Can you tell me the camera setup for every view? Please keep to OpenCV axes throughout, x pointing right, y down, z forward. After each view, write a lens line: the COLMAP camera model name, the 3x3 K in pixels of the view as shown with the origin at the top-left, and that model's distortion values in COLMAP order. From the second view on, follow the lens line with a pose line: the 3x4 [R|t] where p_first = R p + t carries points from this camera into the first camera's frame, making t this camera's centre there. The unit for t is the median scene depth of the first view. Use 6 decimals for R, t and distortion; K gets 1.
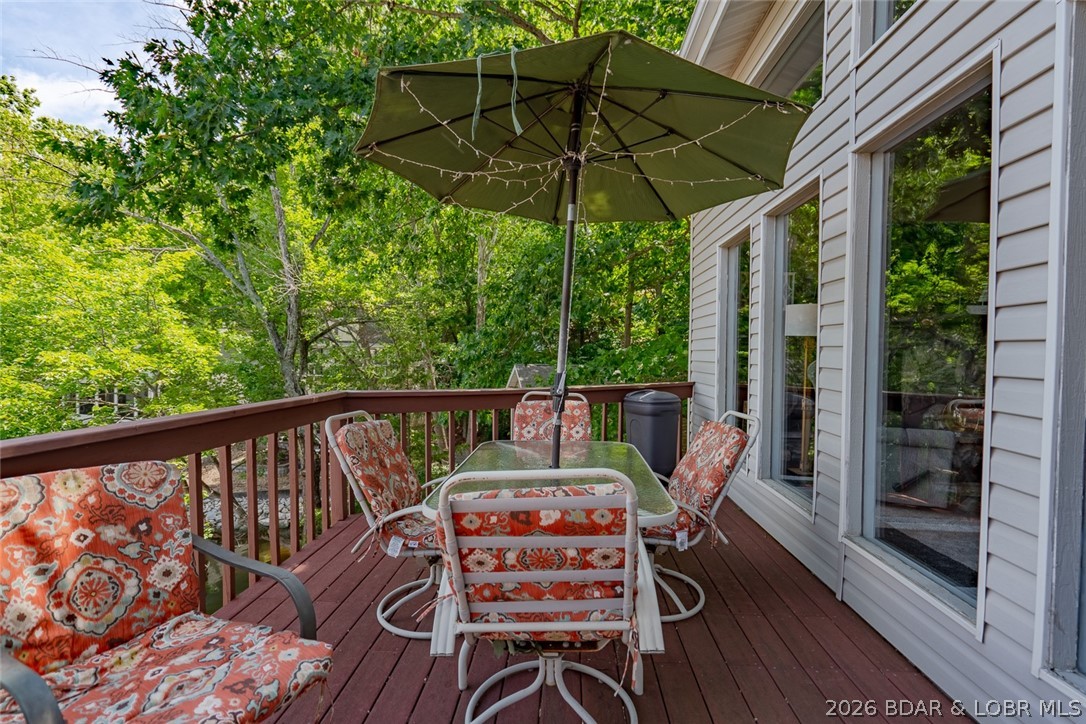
lens RADIAL K [[508.6, 0, 542.9], [0, 508.6, 367.2], [0, 0, 1]] dist [-0.000851, 0.000253]
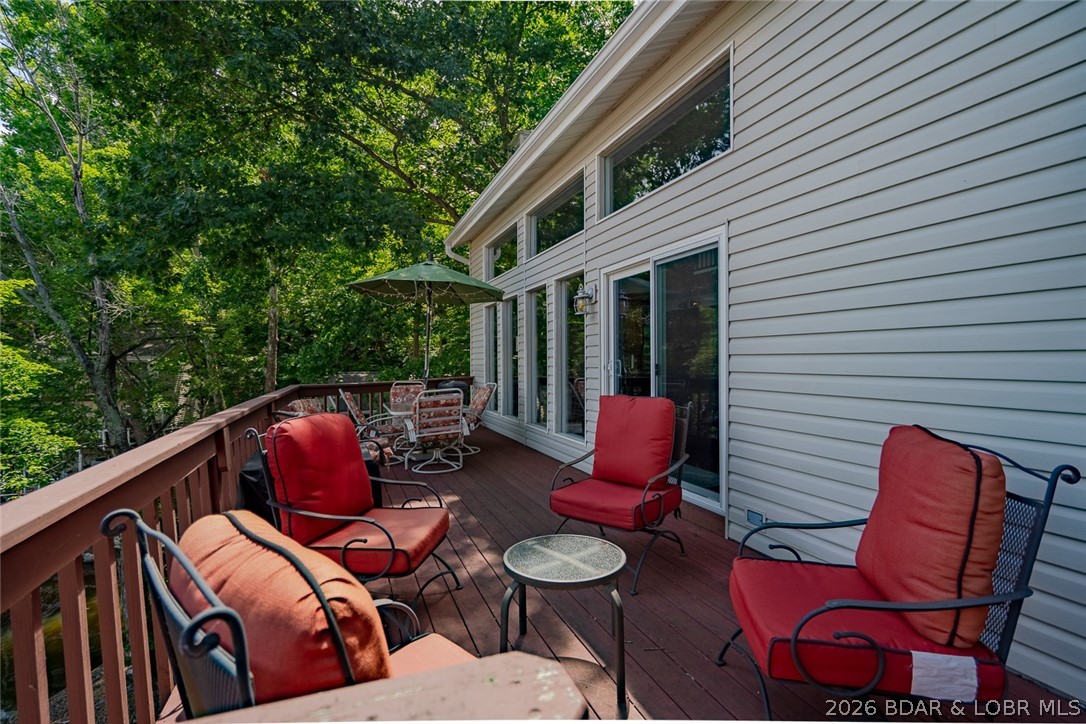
lens RADIAL K [[508.6, 0, 542.9], [0, 508.6, 367.2], [0, 0, 1]] dist [-0.000851, 0.000253]
pose [[0.909061, -0.027341, 0.415766, -0.834414], [0.033125, 0.999429, -0.006704, 0.056457], [-0.415345, 0.019866, 0.909447, -2.713162]]
